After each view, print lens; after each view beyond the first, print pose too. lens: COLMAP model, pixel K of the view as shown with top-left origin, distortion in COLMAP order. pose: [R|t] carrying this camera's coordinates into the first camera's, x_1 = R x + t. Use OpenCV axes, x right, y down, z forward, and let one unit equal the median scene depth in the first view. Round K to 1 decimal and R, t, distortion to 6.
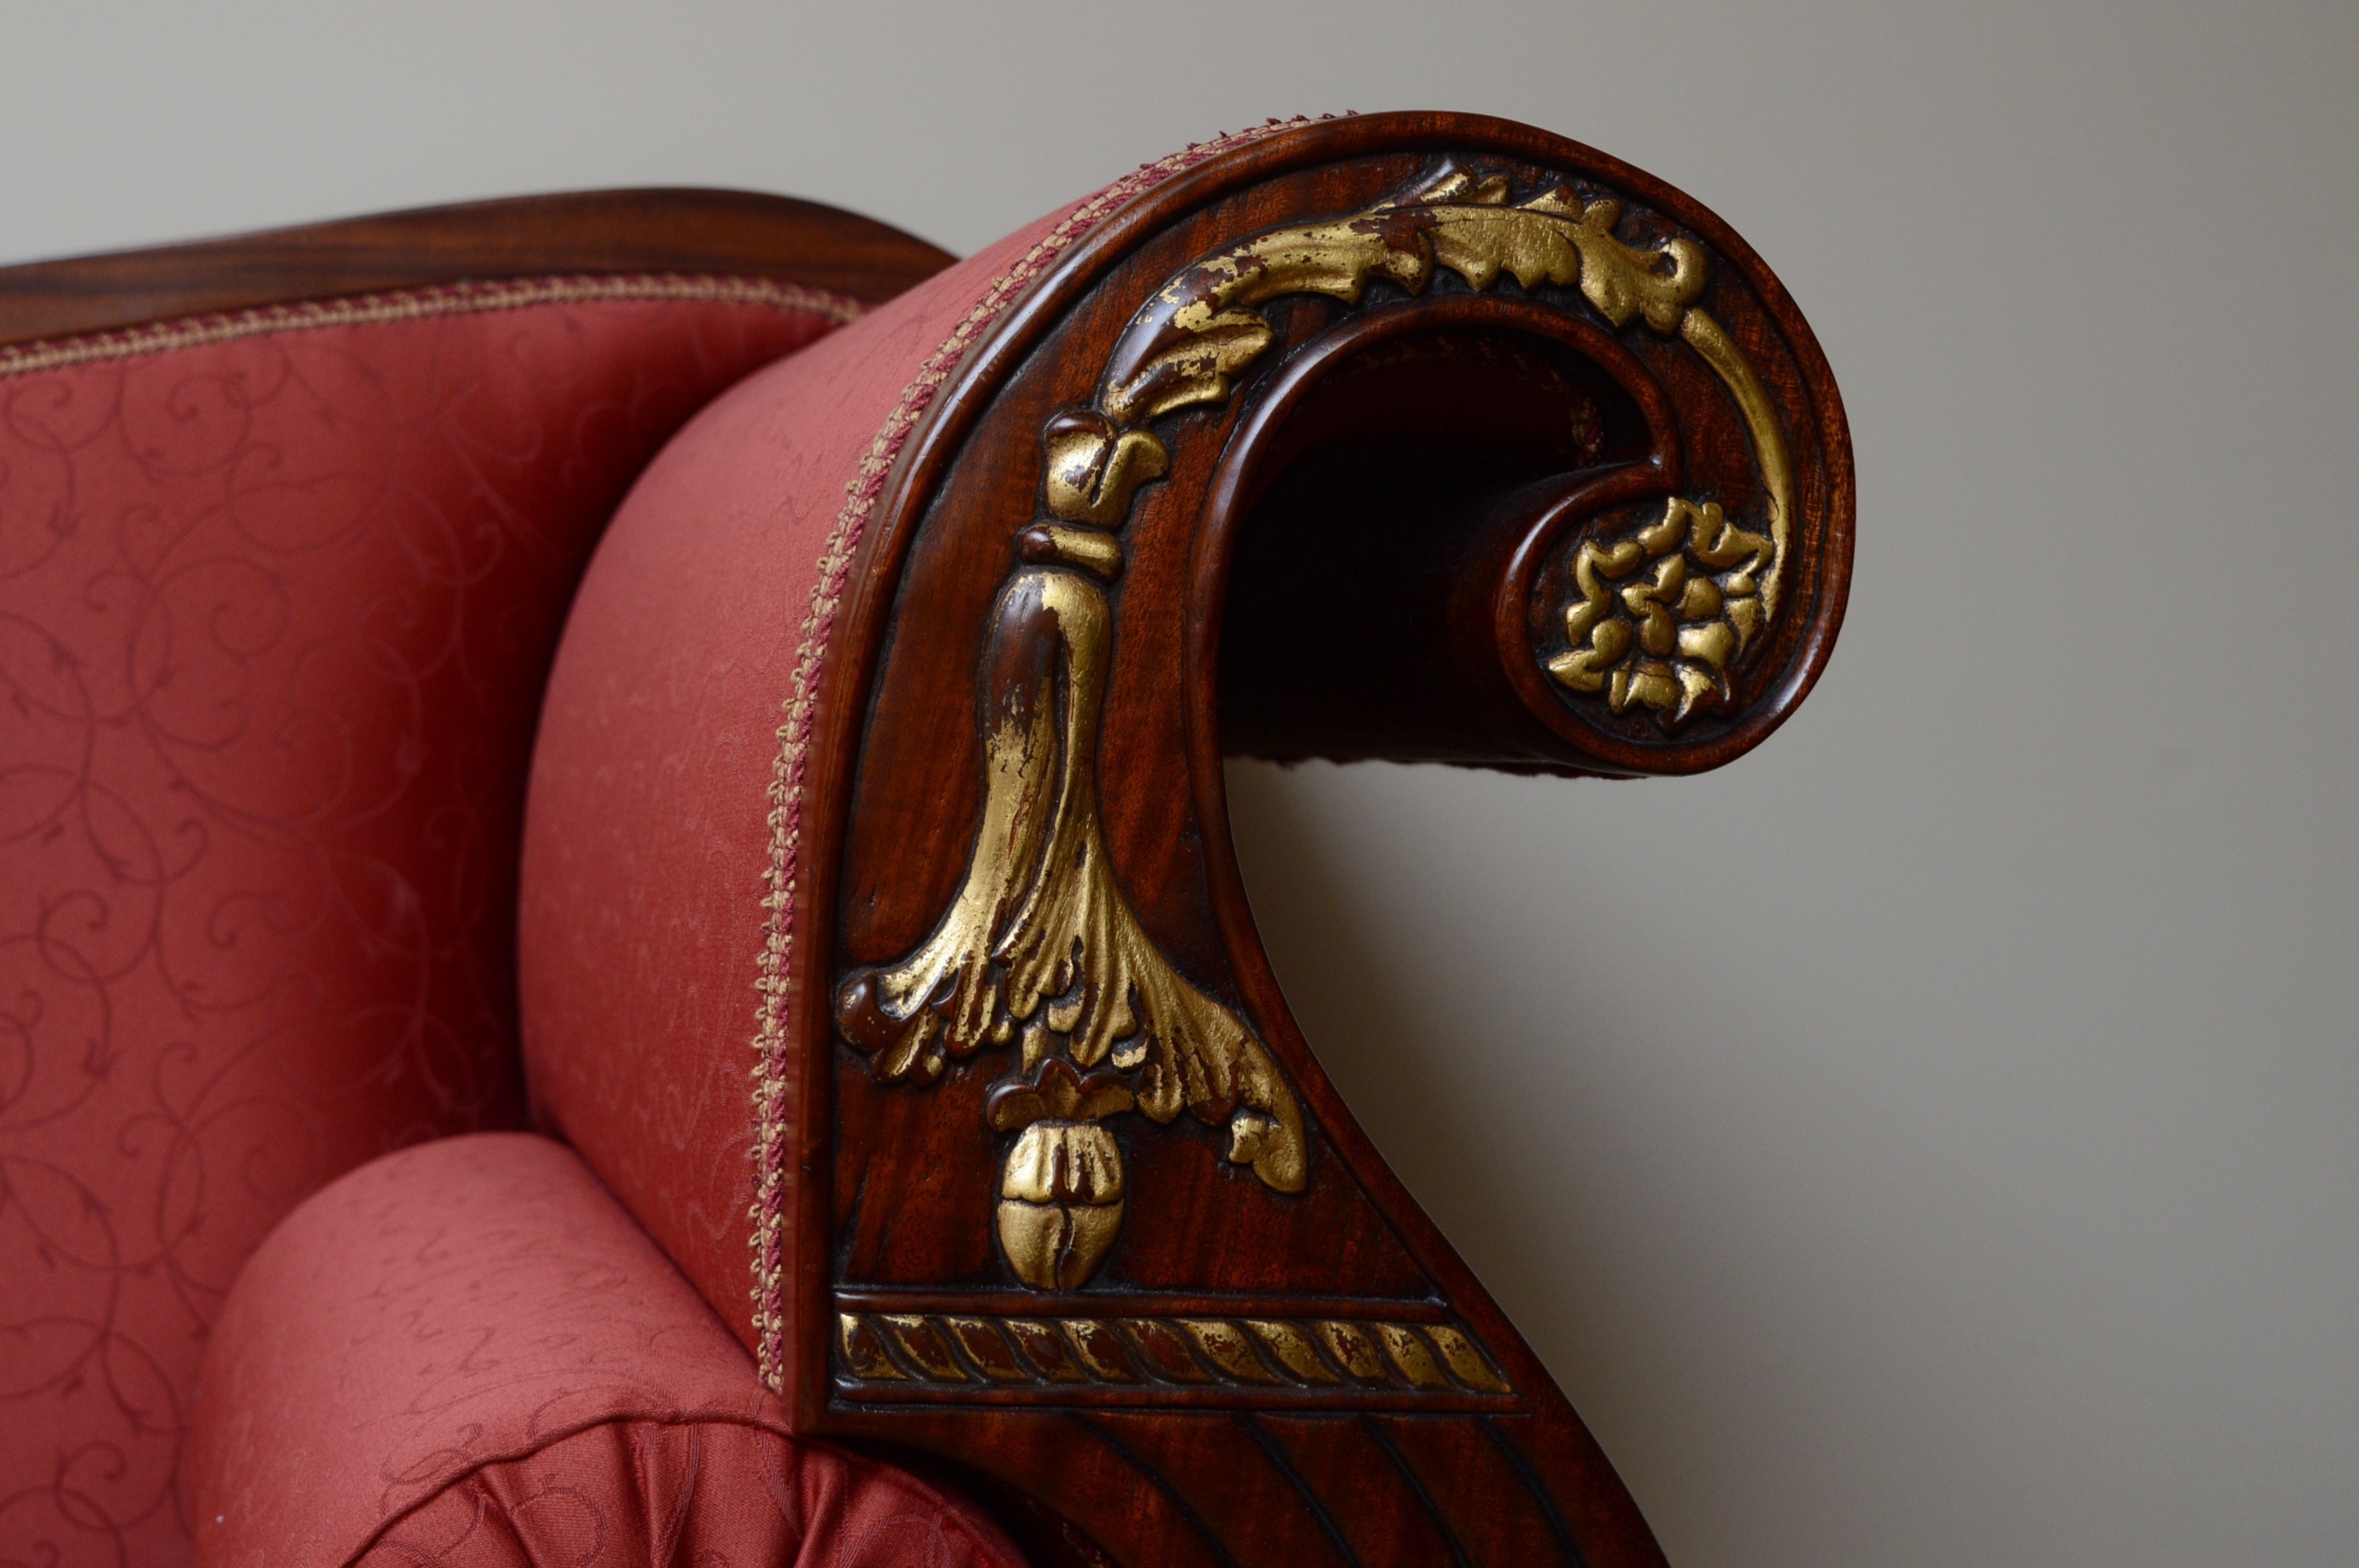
lens RADIAL K [[4149.0, 0, 1159.5], [0, 4149.0, 783.8], [0, 0, 1]] dist [-0.013735, 0.000000]
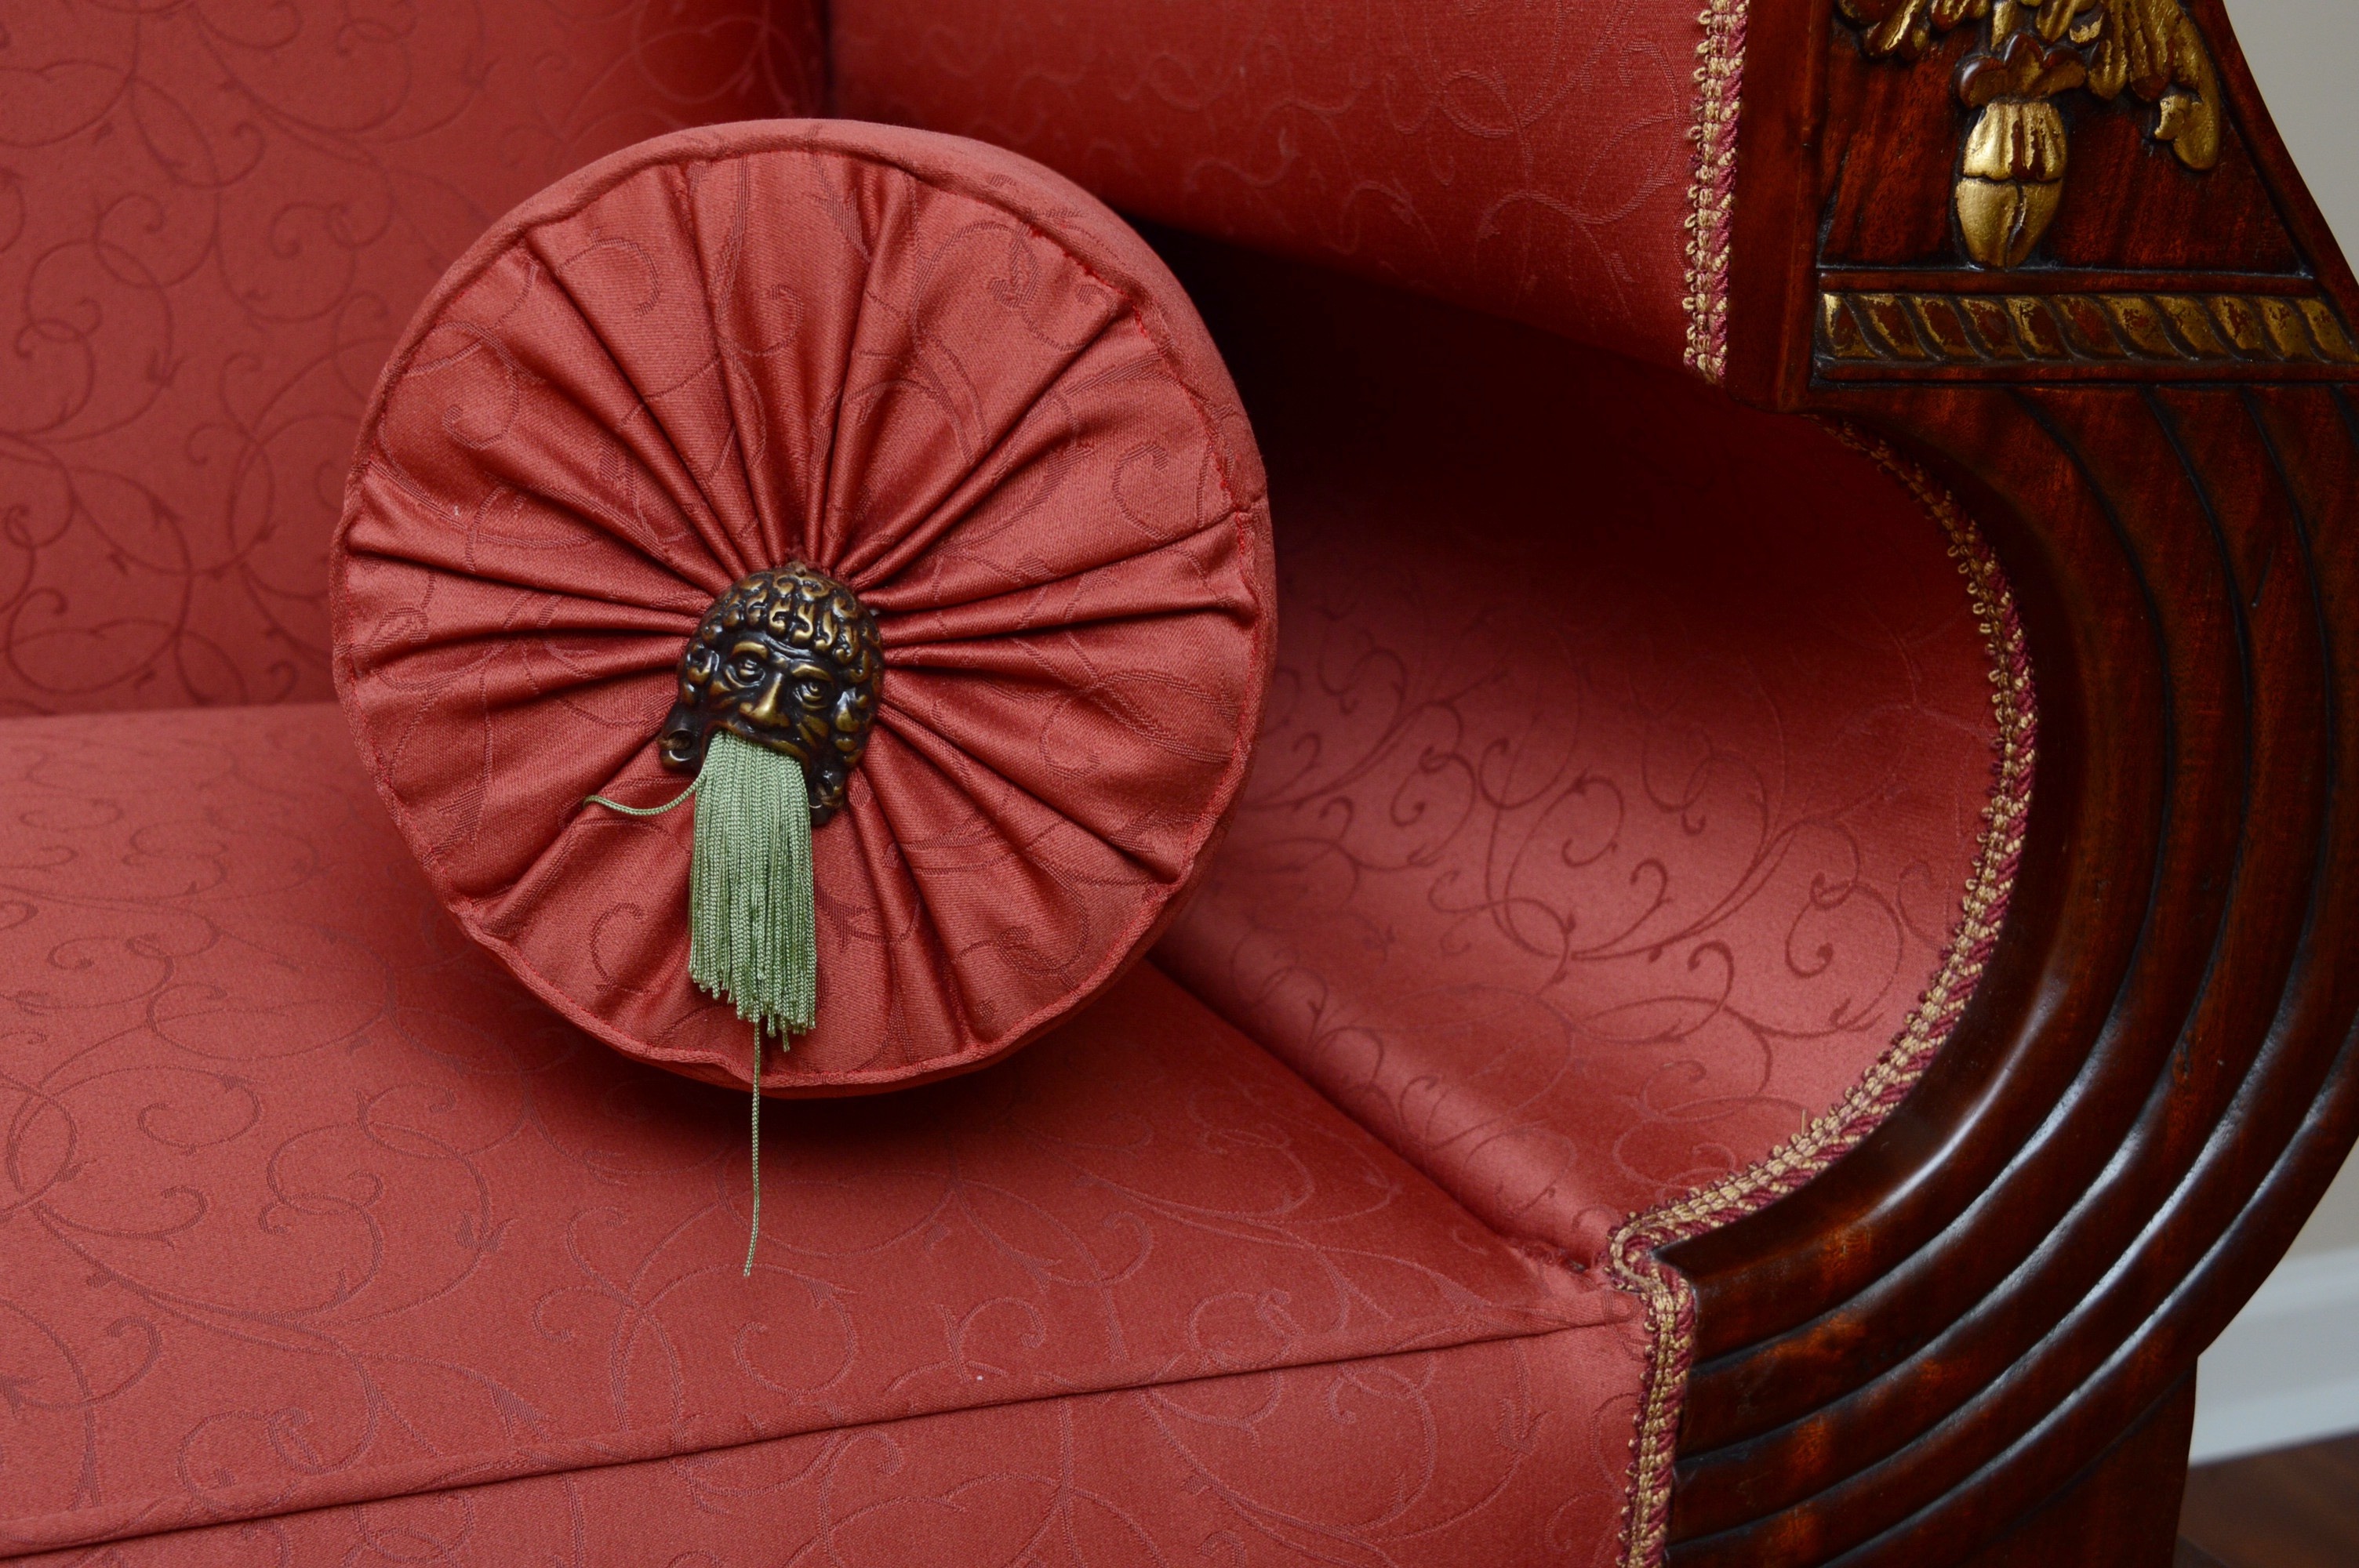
lens RADIAL K [[3468.4, 0, 1179.0], [0, 3468.4, 796.3], [0, 0, 1]] dist [-0.025290, 0.000000]
pose [[0.982443, -0.041645, 0.181855, -0.377702], [-0.006646, 0.966337, 0.257193, 0.030811], [-0.186444, -0.253886, 0.949095, 0.203457]]
